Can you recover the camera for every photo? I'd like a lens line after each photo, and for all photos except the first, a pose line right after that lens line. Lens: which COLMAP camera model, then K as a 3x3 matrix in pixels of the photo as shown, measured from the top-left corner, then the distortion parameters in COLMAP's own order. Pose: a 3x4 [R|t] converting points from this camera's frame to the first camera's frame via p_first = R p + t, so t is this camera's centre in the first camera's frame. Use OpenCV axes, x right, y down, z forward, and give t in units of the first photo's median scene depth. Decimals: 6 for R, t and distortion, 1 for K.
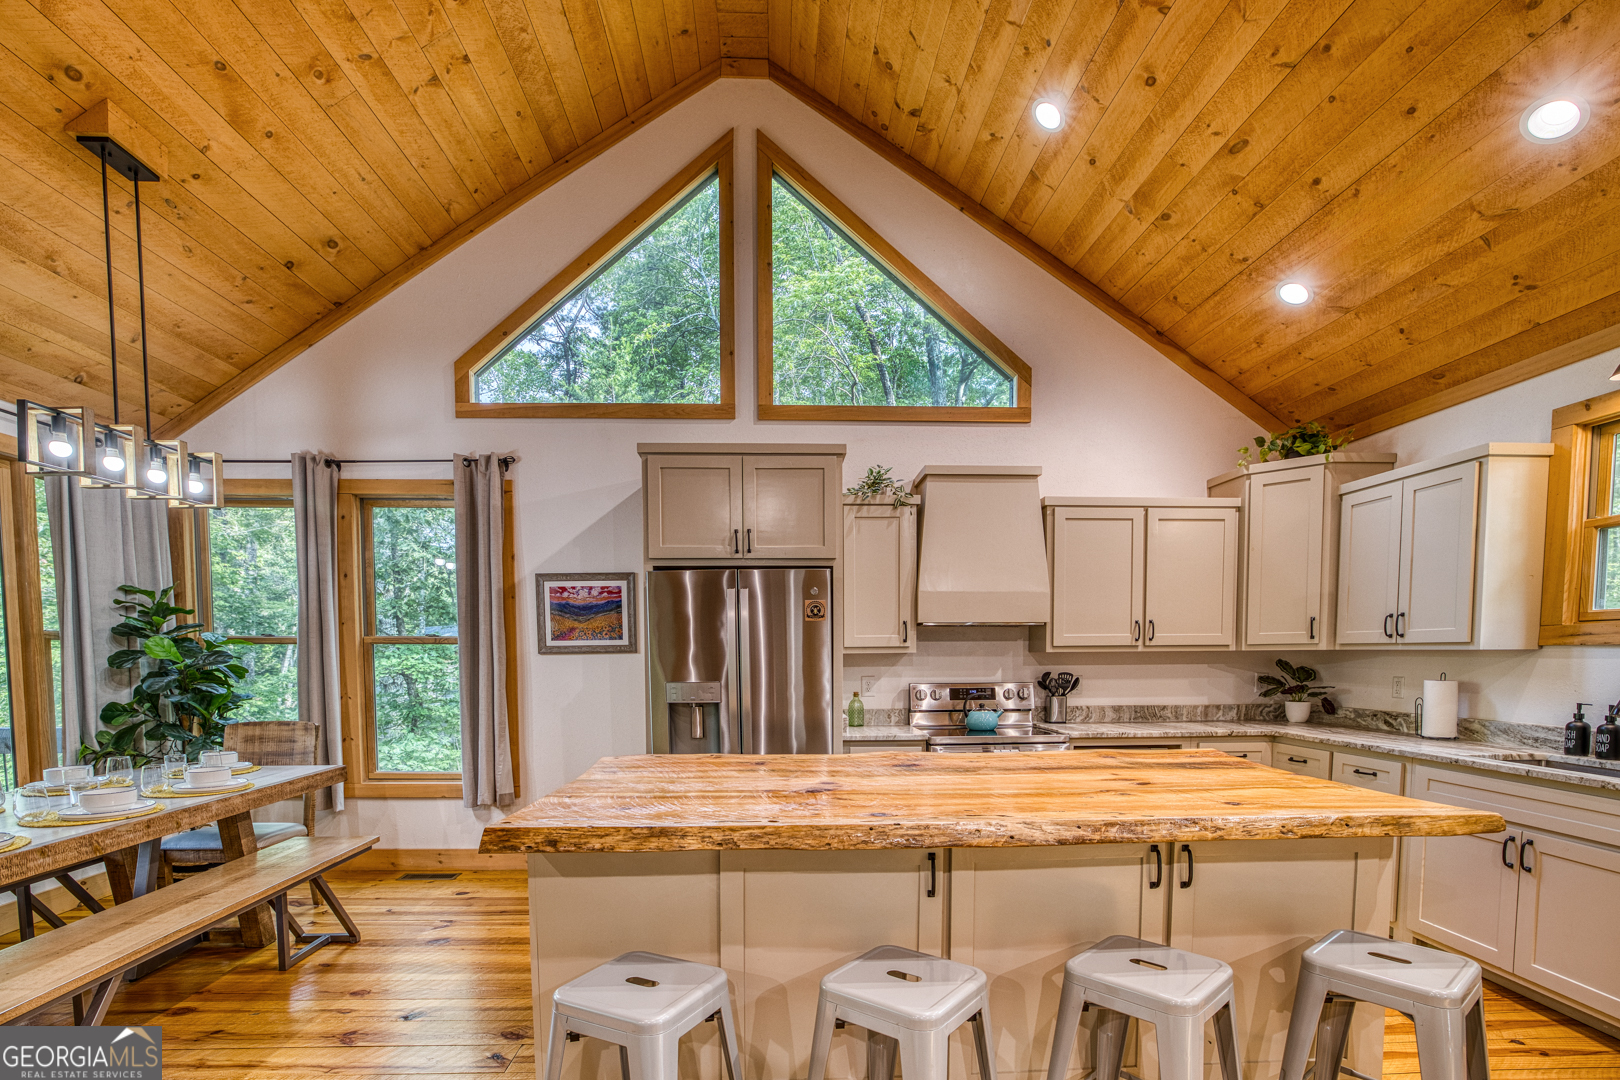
lens RADIAL K [[735.0, 0, 781.8], [0, 735.0, 697.9], [0, 0, 1]] dist [-0.014221, 0.001760]
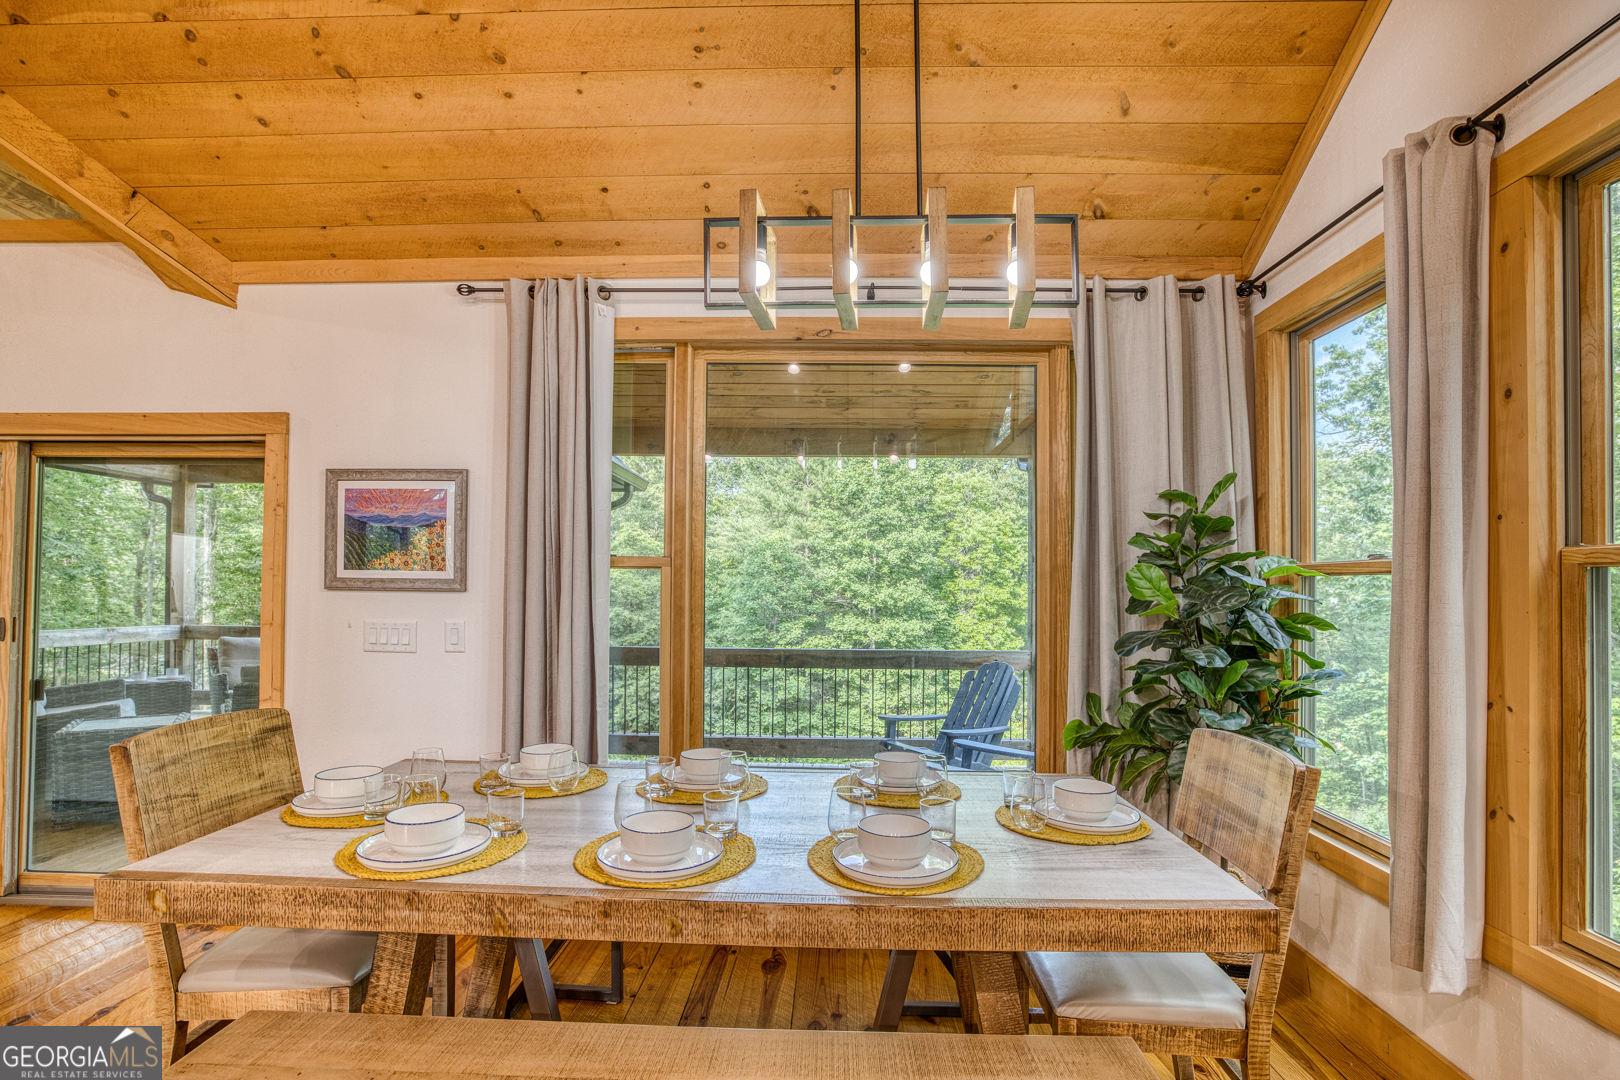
lens RADIAL K [[731.3, 0, 821.3], [0, 731.3, 584.7], [0, 0, 1]] dist [-0.046185, 0.015551]
pose [[-0.052374, -0.009641, -0.998581, -0.217296], [-0.066942, 0.997738, -0.006122, -0.041839], [0.996381, 0.066526, -0.052901, 0.715391]]
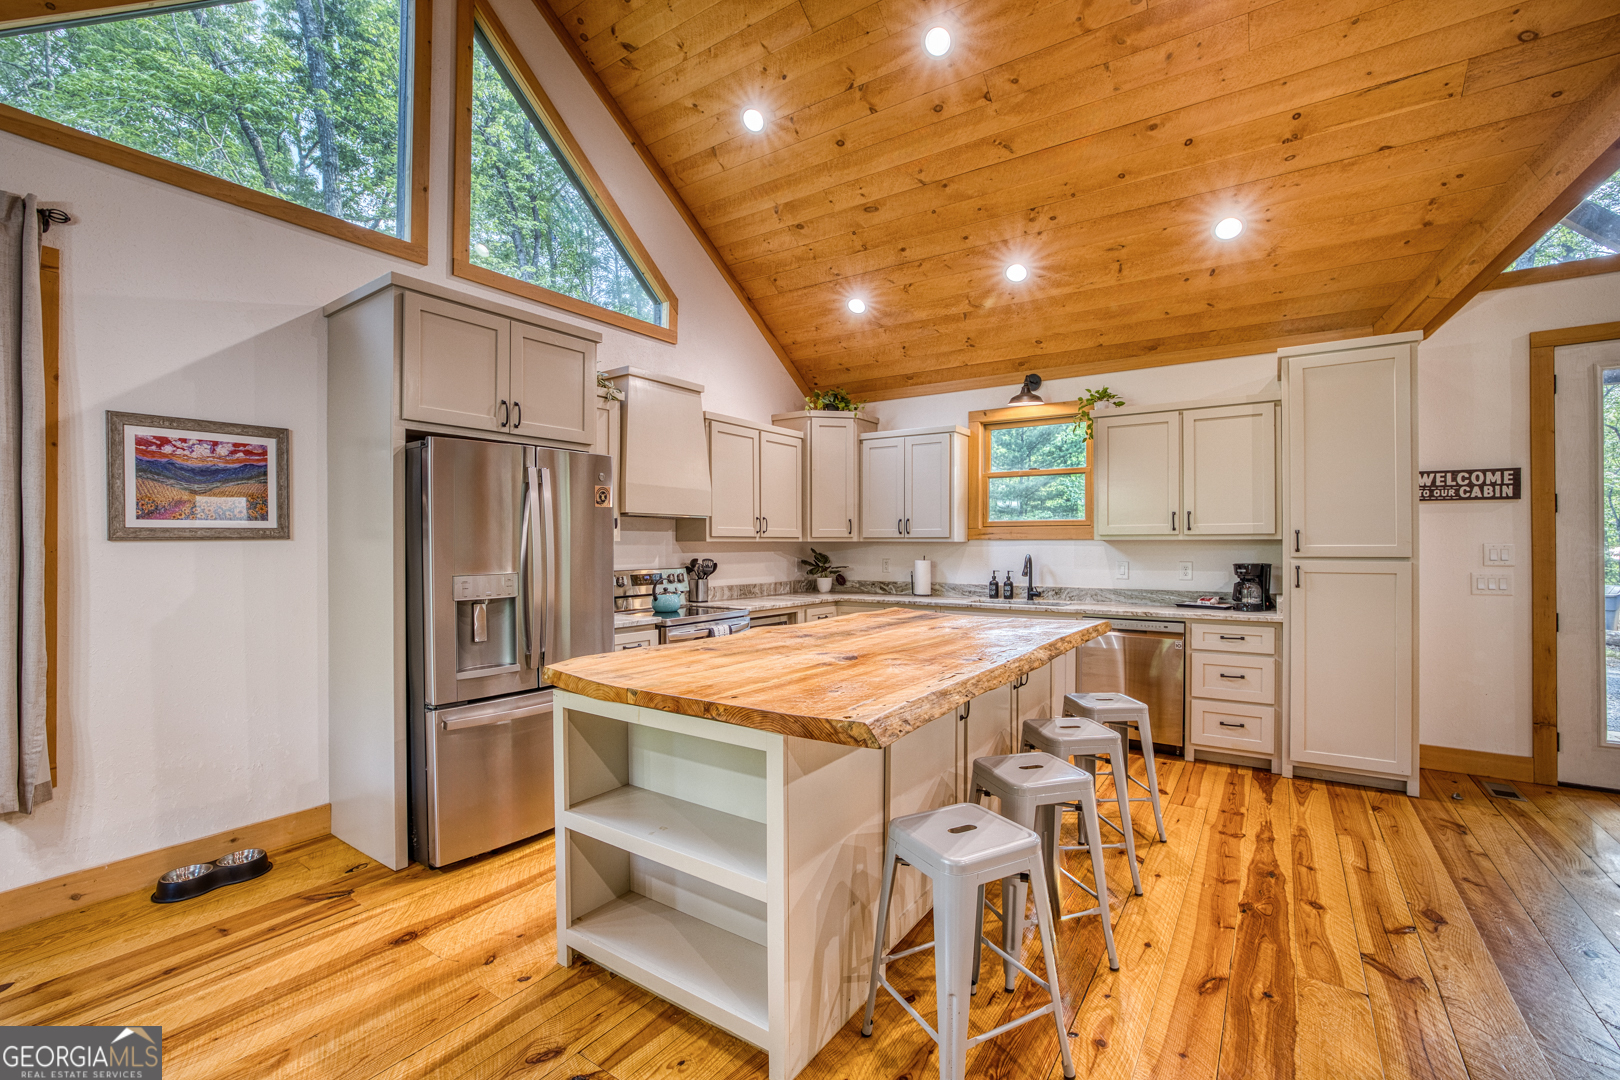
lens RADIAL K [[725.2, 0, 783.2], [0, 725.2, 543.0], [0, 0, 1]] dist [-0.043945, 0.024069]
pose [[0.611731, 0.005021, 0.791050, -0.491190], [0.043181, 0.998277, -0.039729, -0.009286], [-0.789887, 0.058461, 0.610460, 0.199659]]
